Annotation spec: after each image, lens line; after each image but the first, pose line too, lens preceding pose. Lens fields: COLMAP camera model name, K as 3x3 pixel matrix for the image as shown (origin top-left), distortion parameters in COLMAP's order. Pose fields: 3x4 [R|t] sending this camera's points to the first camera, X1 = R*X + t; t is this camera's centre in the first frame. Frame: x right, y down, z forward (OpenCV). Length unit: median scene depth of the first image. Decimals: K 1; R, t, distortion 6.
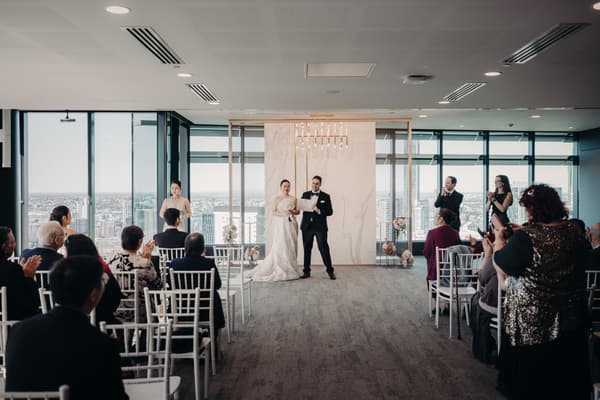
lens RADIAL K [[740.1, 0, 300.0], [0, 740.1, 200.0], [0, 0, 1]] dist [-0.035672, 0.010225]
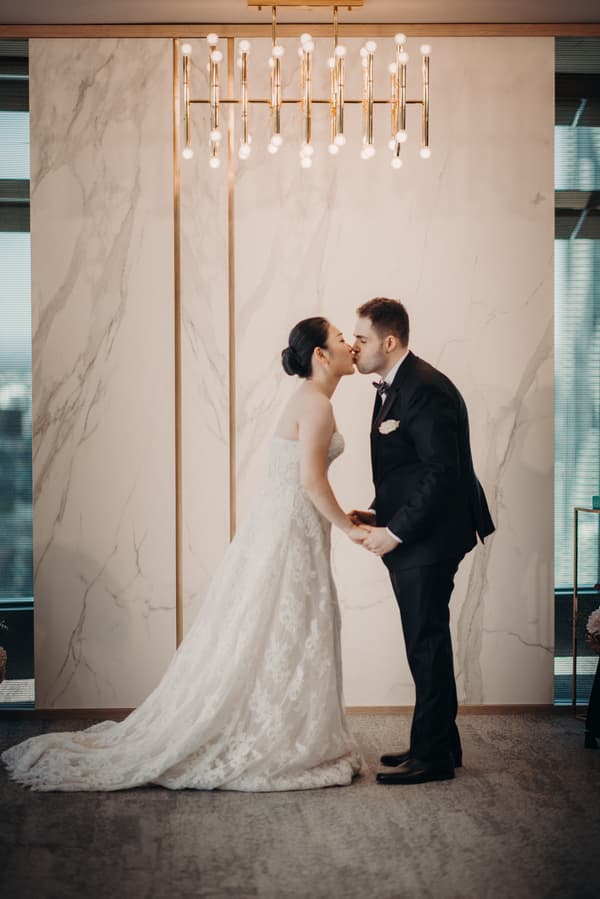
lens RADIAL K [[1109.0, 0, 300.0], [0, 1109.0, 449.5], [0, 0, 1]] dist [-0.035672, 0.010225]
pose [[0.981984, -0.005108, 0.188895, -0.032543], [0.003240, 0.999943, 0.010197, 0.010349], [-0.188936, -0.009401, 0.981944, 0.683805]]
